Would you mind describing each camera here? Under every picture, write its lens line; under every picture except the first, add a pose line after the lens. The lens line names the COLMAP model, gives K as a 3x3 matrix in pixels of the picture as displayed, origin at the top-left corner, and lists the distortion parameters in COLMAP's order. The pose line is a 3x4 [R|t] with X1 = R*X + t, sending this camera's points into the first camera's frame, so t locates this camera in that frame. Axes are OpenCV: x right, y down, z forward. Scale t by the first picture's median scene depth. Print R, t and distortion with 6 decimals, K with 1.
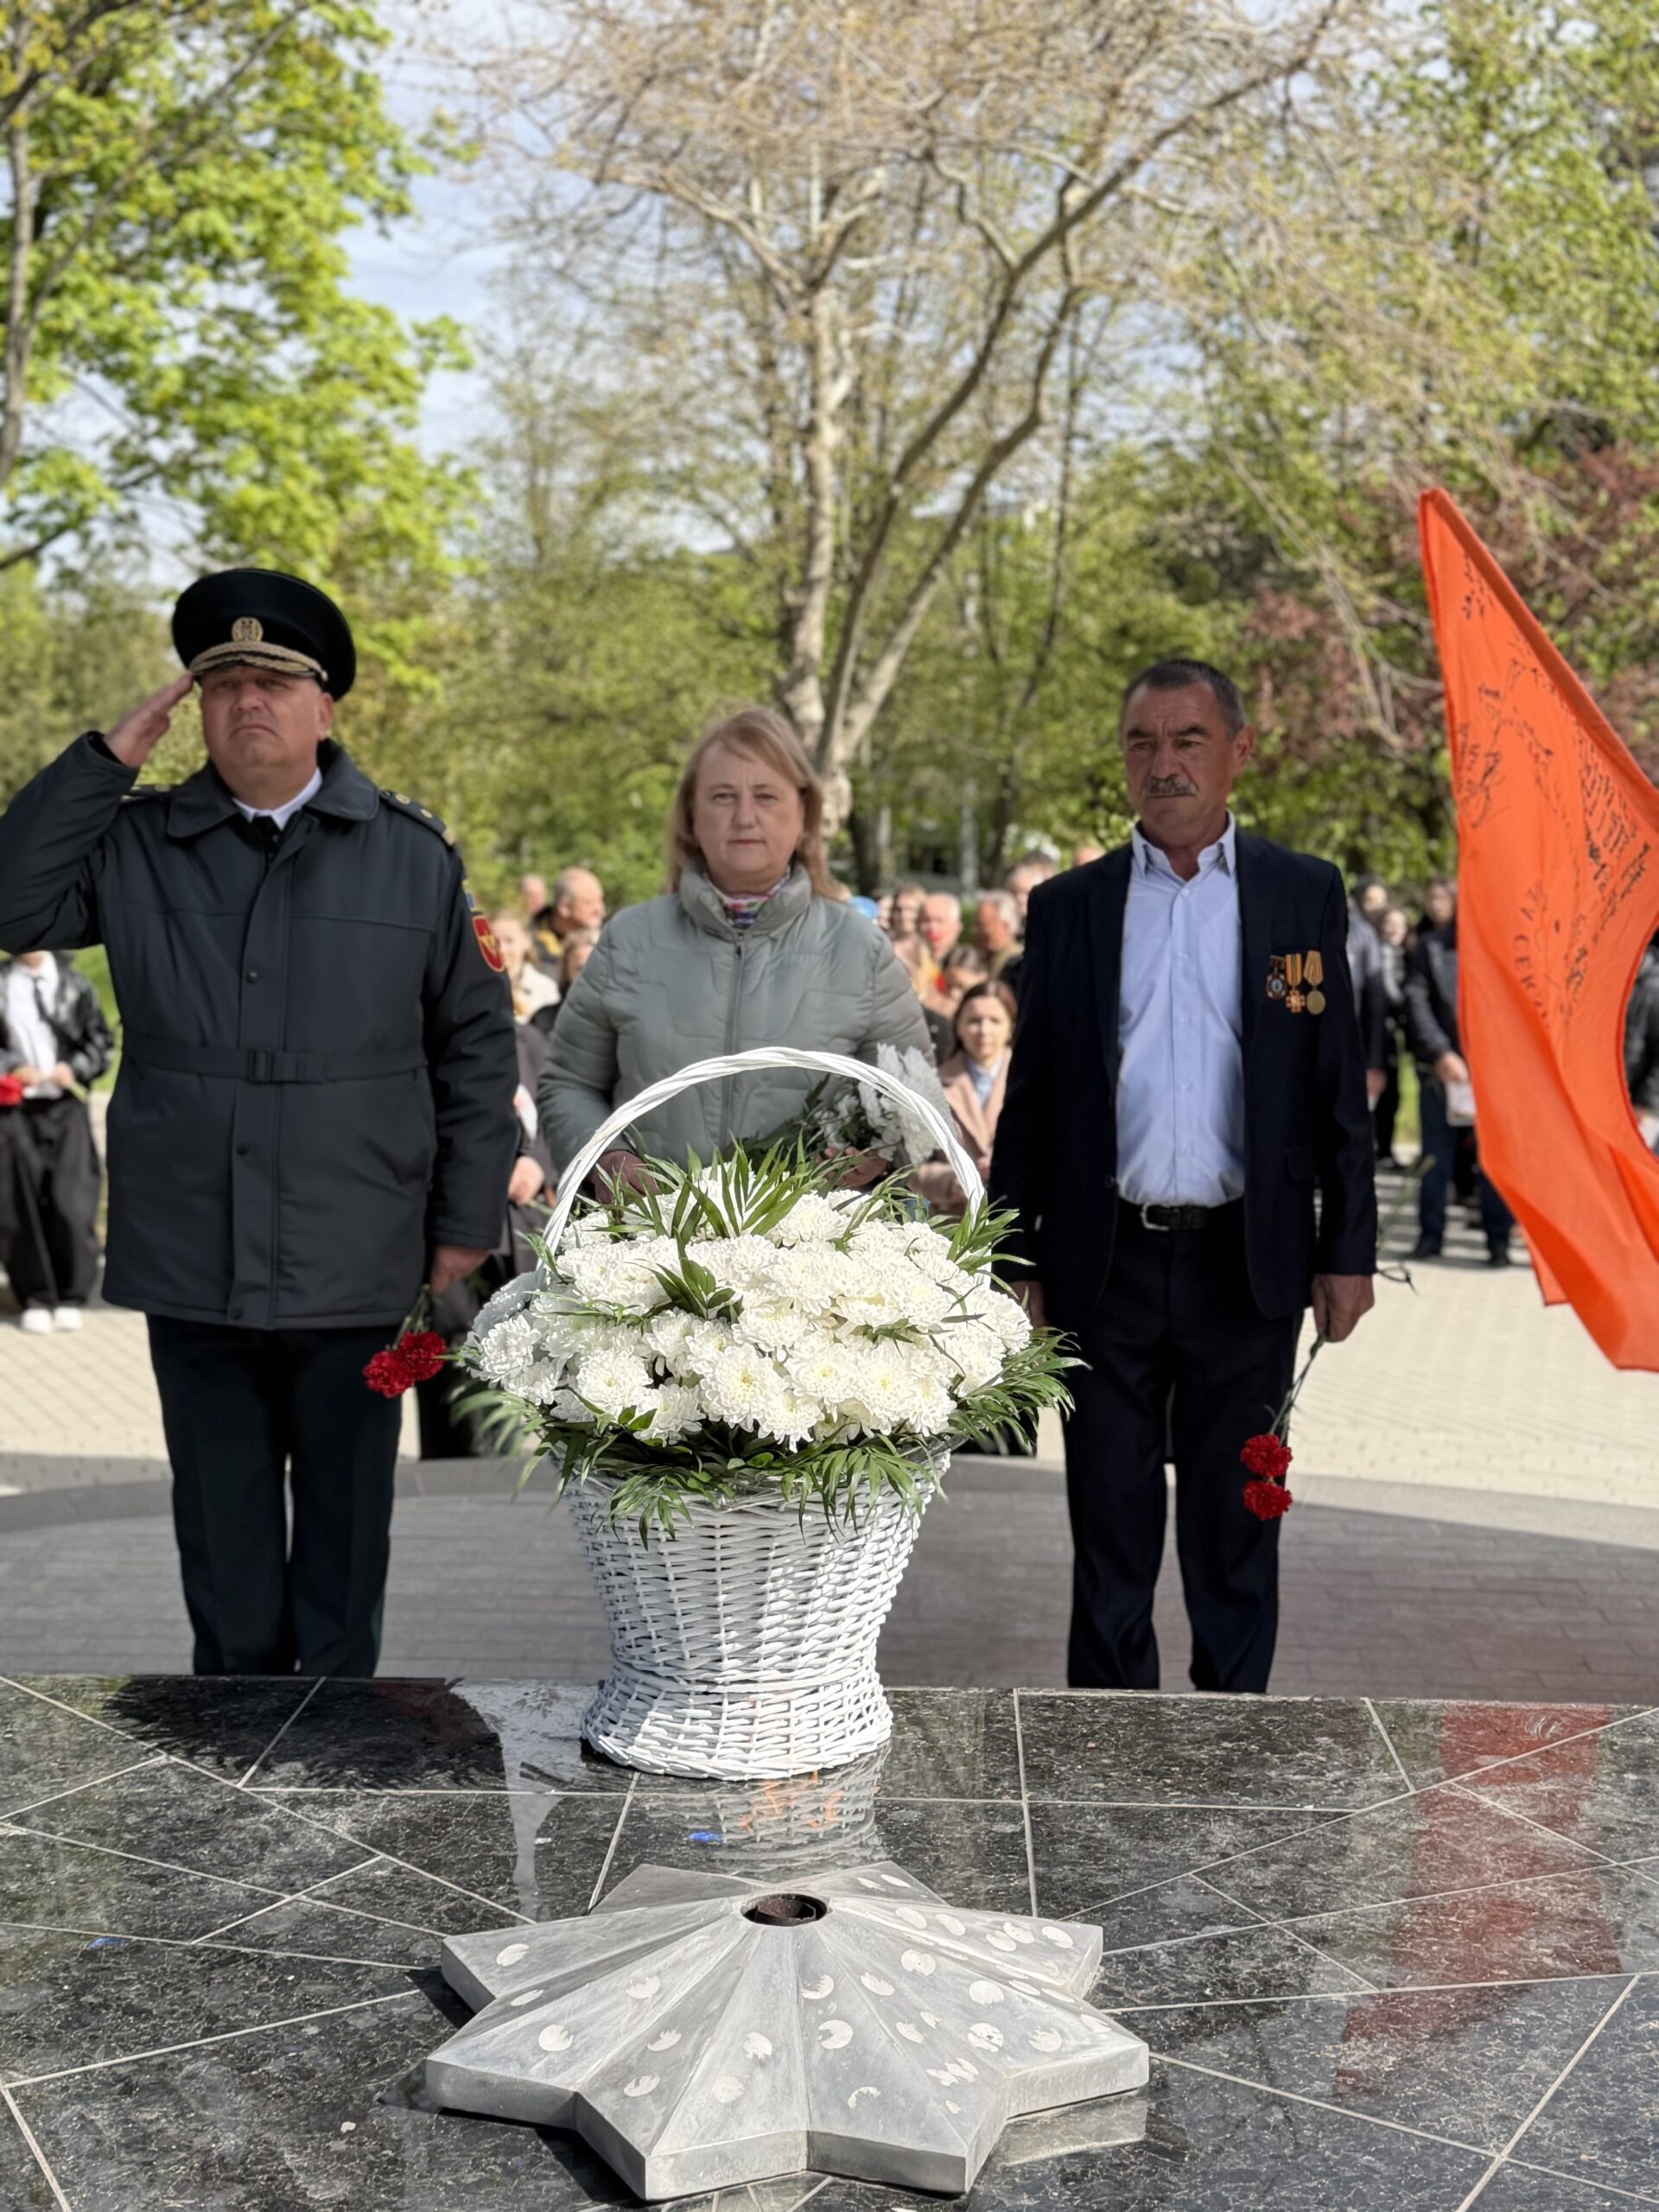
lens RADIAL K [[2755.1, 0, 829.5], [0, 2755.1, 1106.0], [0, 0, 1]] dist [0.199906, -0.432559]
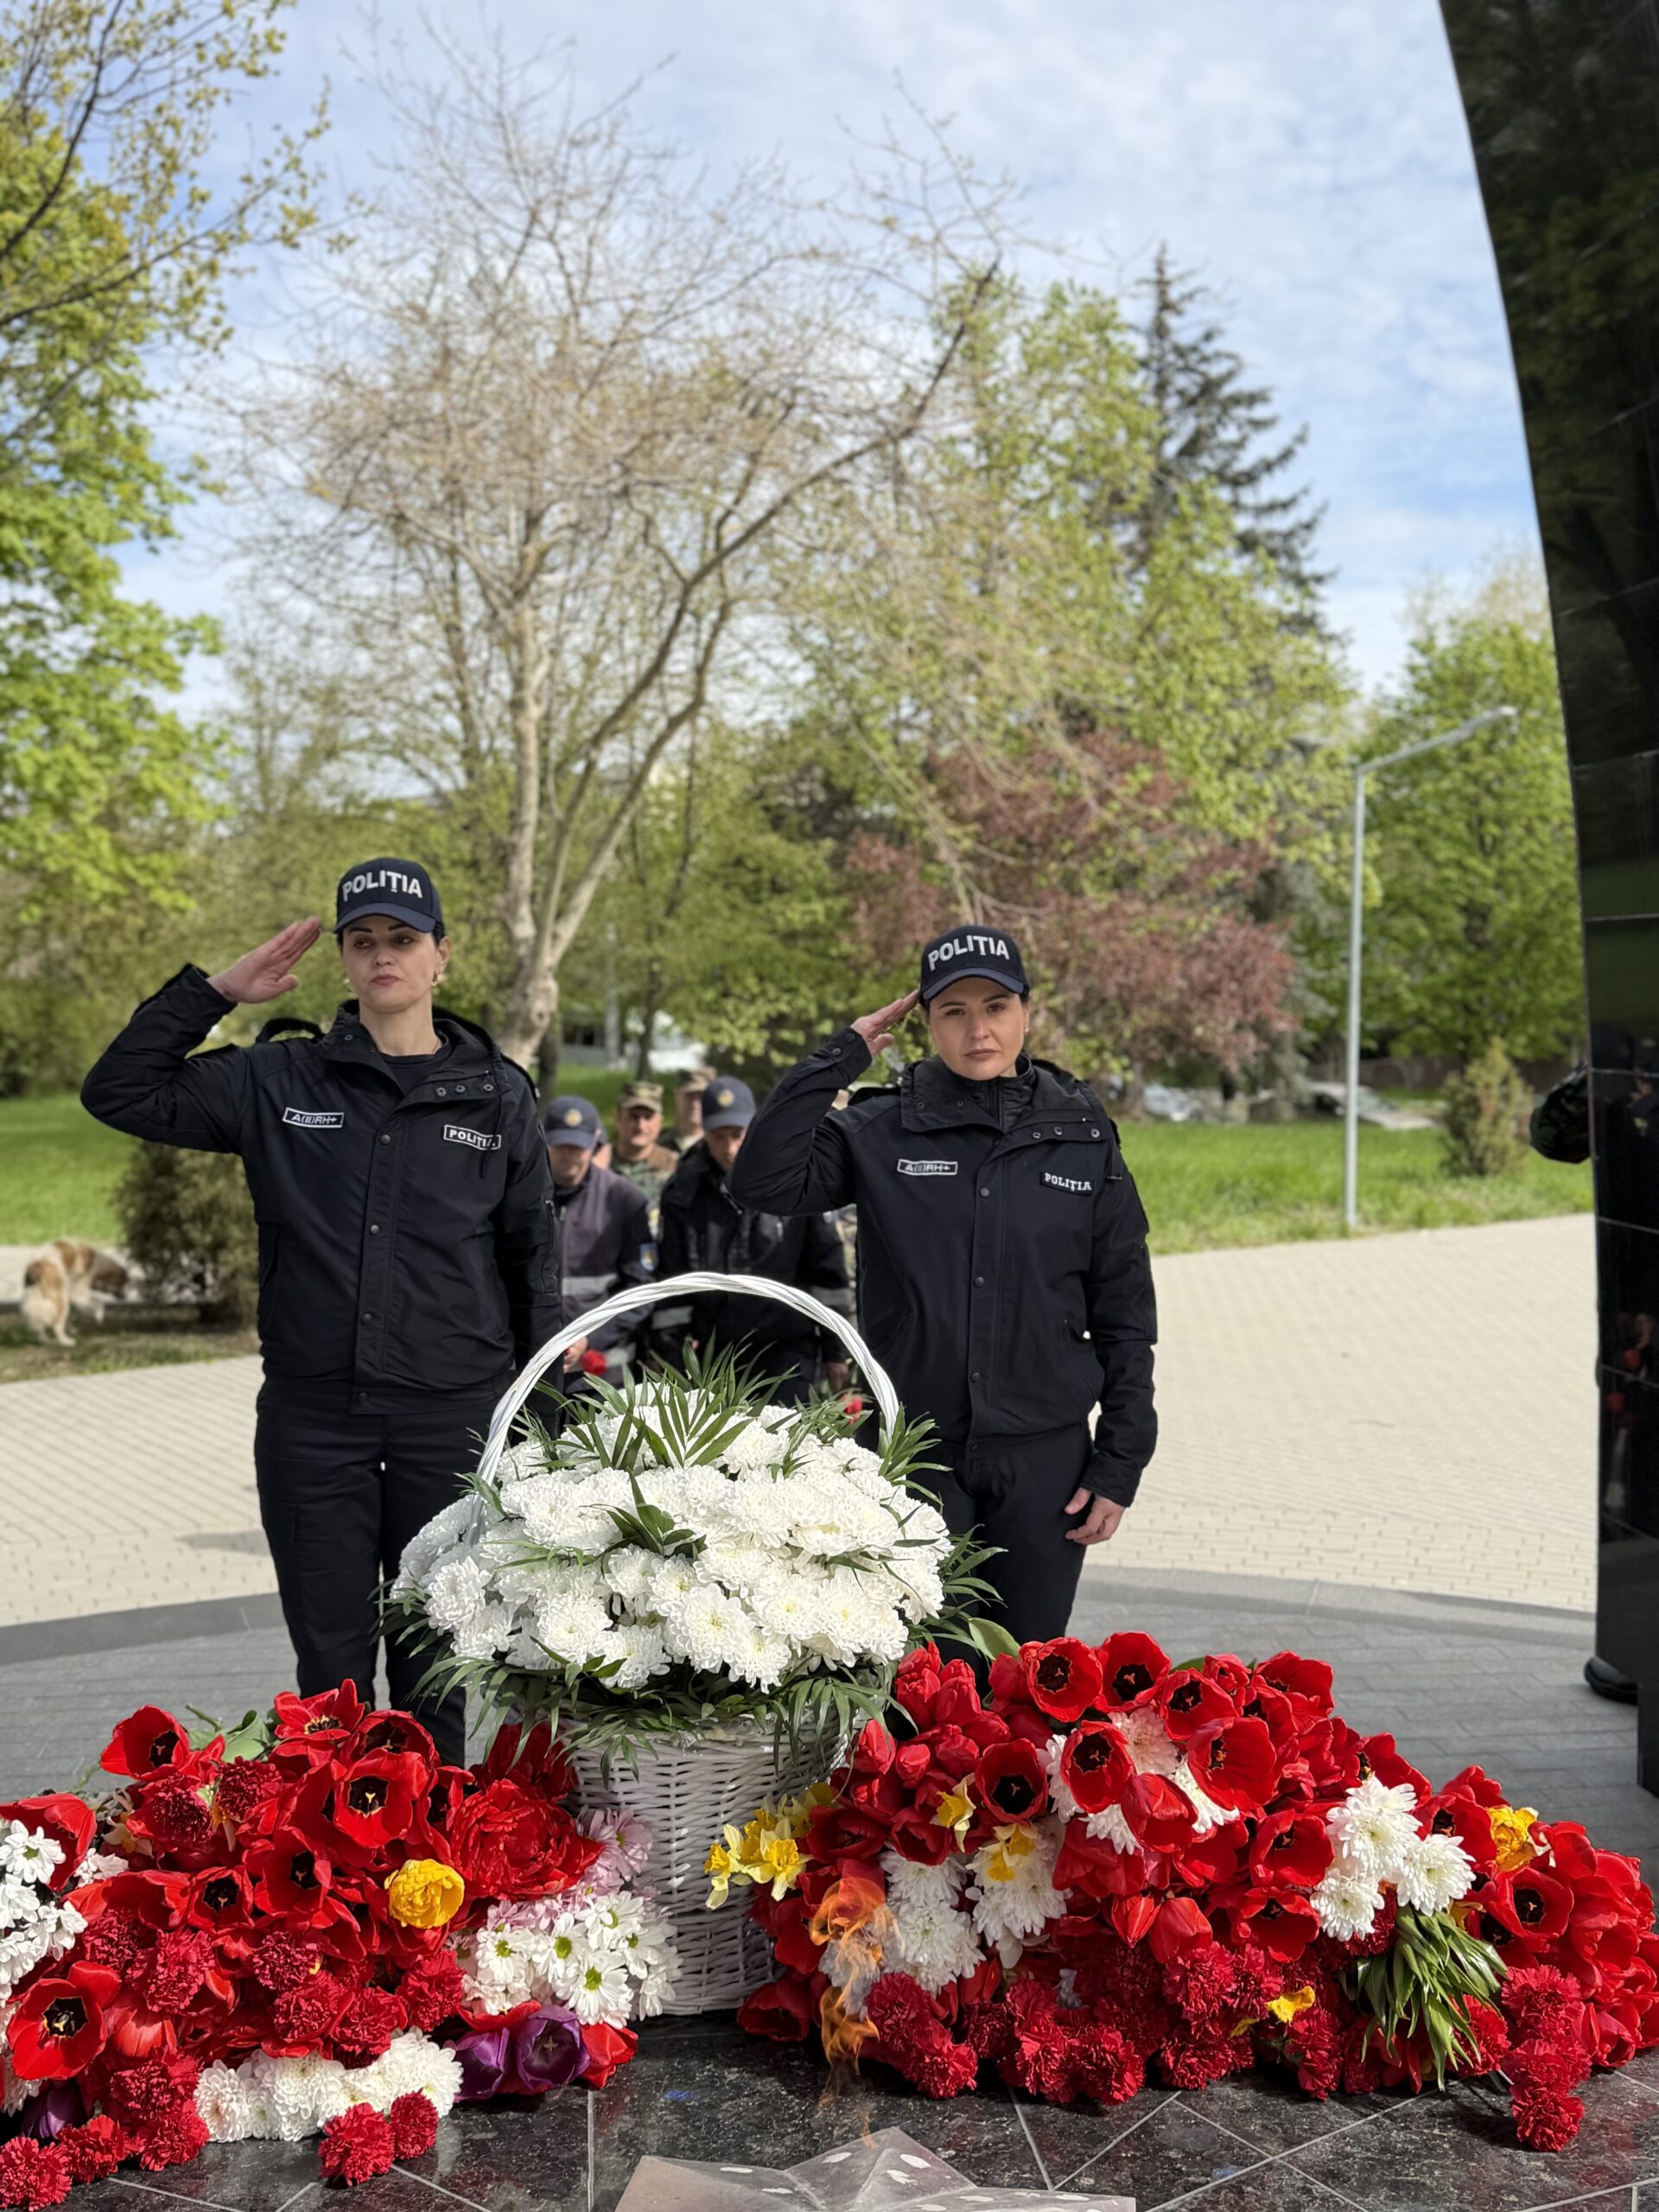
lens RADIAL K [[2114.6, 0, 829.5], [0, 2114.6, 1106.0], [0, 0, 1]] dist [0.153150, -0.295817]
pose [[0.988018, -0.017673, 0.153325, -0.096273], [0.026053, 0.998264, -0.052817, -0.041816], [-0.152126, 0.056179, 0.986763, 0.205641]]
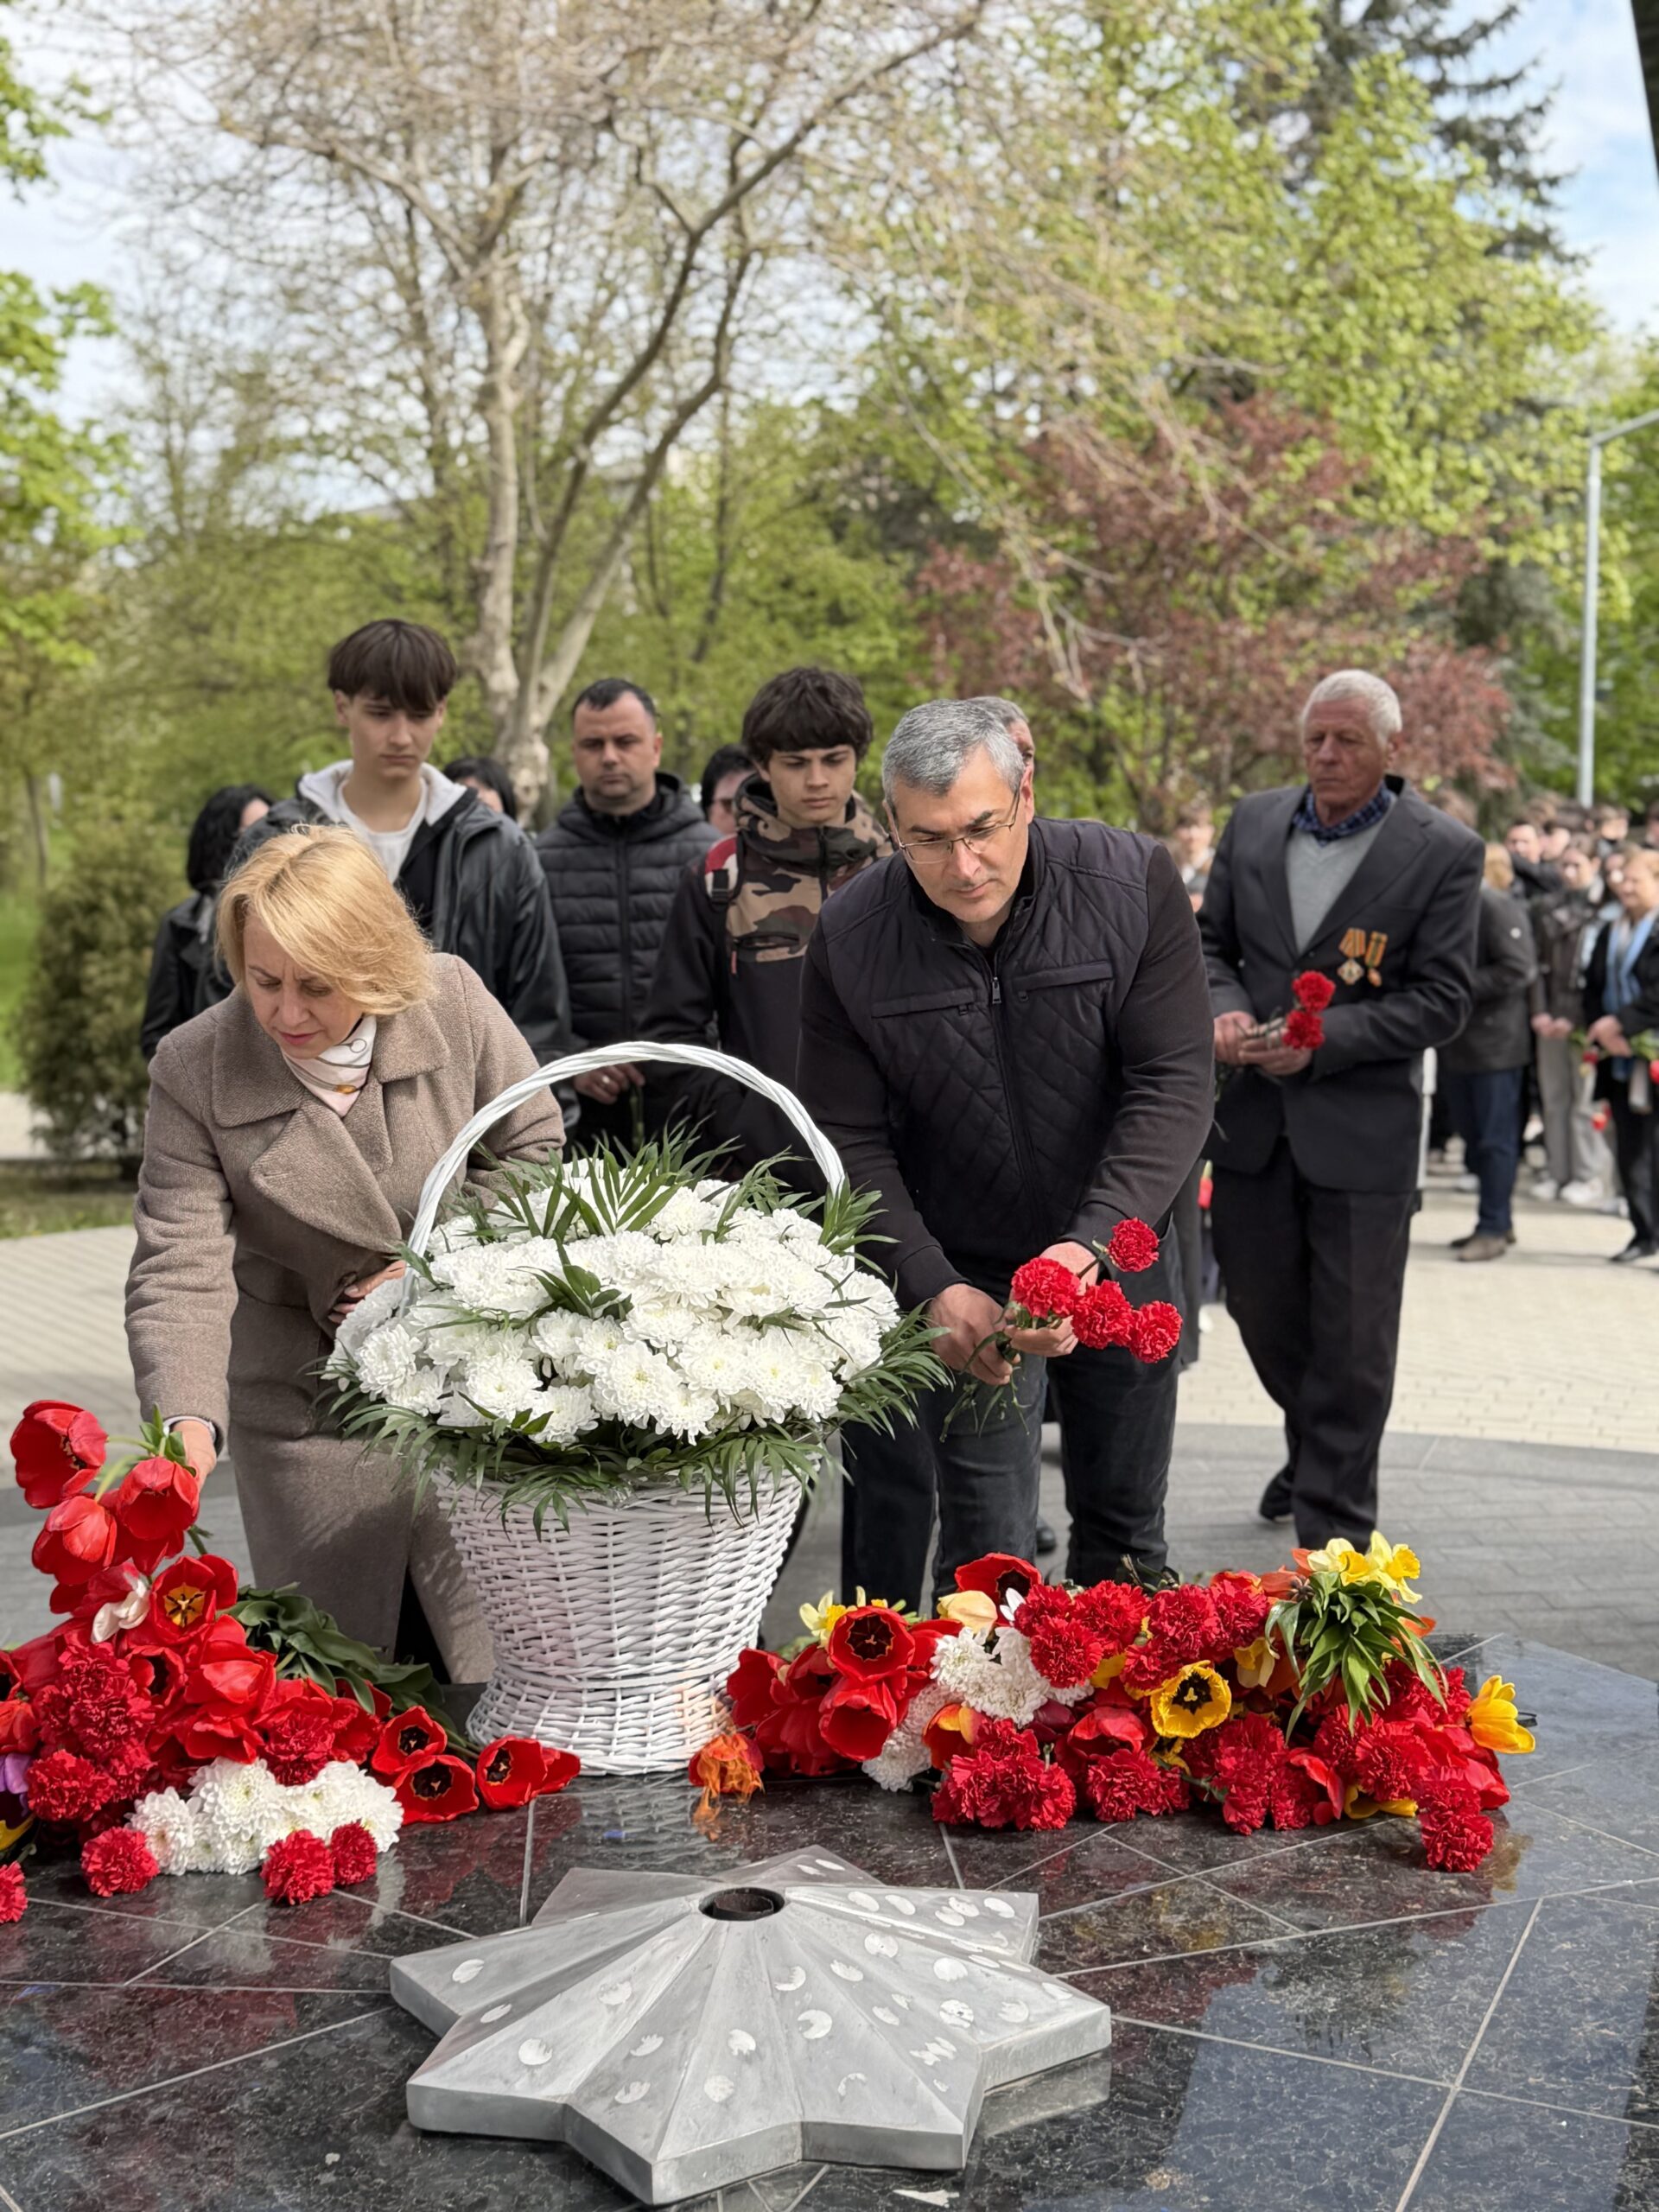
lens RADIAL K [[2758.2, 0, 819.2], [0, 2758.2, 1077.6], [0, 0, 1]] dist [0.203102, -0.449651]
pose [[0.992536, -0.046041, 0.112930, -0.068836], [0.045401, 0.998935, 0.008230, -0.013786], [-0.113188, -0.003042, 0.993569, -0.005813]]
